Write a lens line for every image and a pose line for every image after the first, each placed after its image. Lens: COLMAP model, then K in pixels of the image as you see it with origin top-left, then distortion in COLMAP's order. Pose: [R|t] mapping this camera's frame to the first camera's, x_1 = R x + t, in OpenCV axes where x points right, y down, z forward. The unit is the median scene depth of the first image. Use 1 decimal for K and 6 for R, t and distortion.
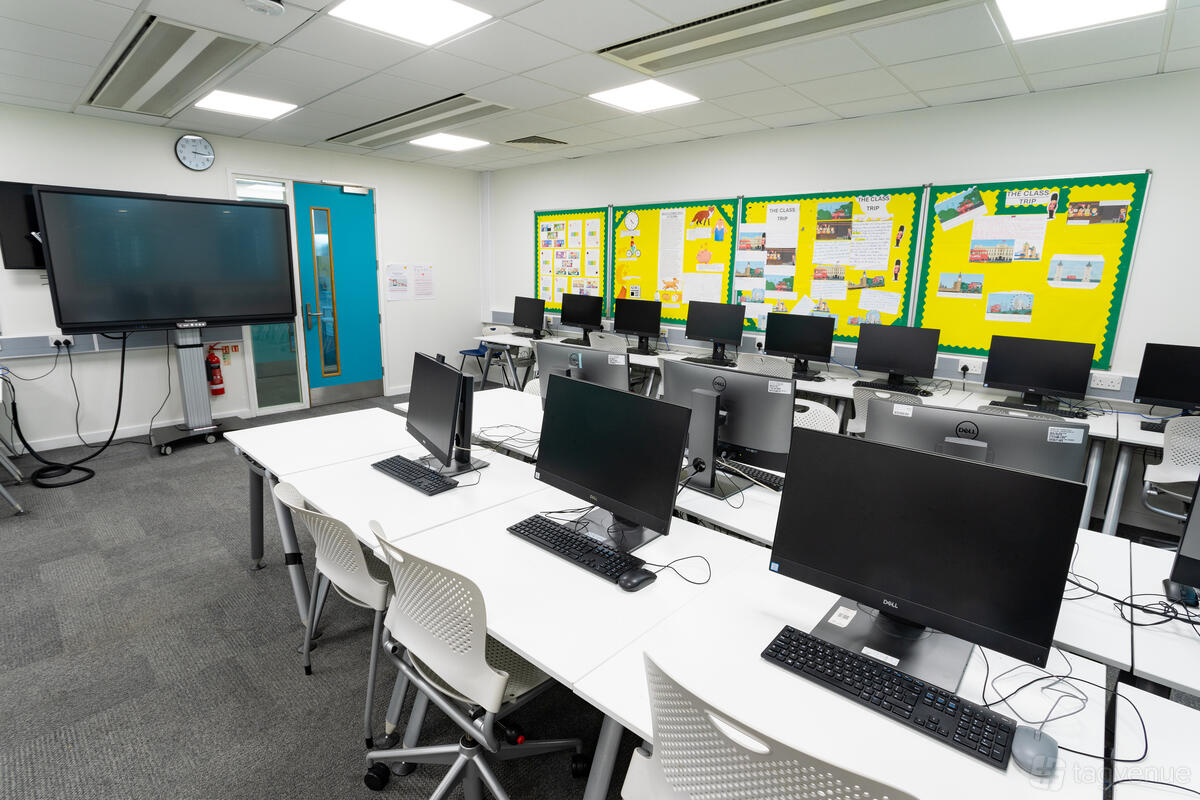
lens RADIAL K [[584.9, 0, 606.3], [0, 584.9, 396.6], [0, 0, 1]] dist [-0.062921, 0.032930]
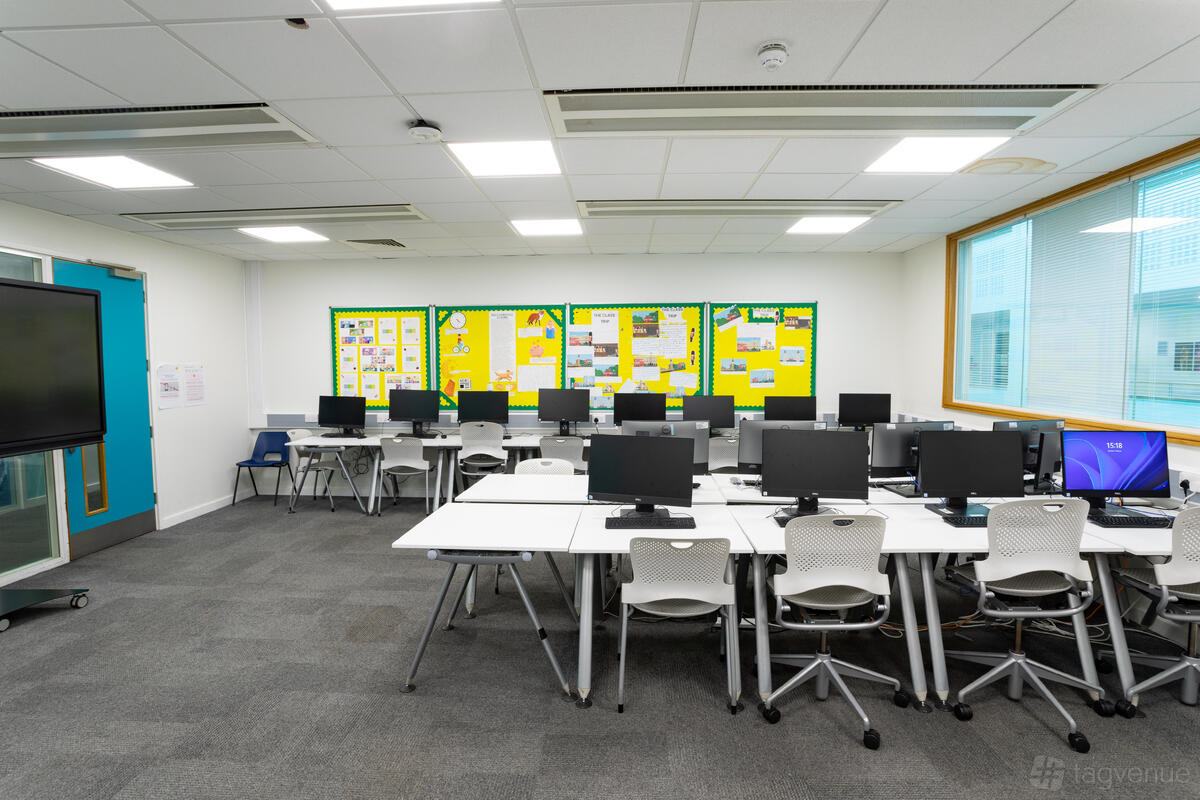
lens RADIAL K [[584.9, 0, 606.3], [0, 584.9, 396.6], [0, 0, 1]] dist [-0.062921, 0.032930]
pose [[0.774900, -0.058578, 0.629363, -0.504527], [0.156137, 0.982580, -0.100789, -0.008927], [-0.612496, 0.176368, 0.770547, 0.016222]]
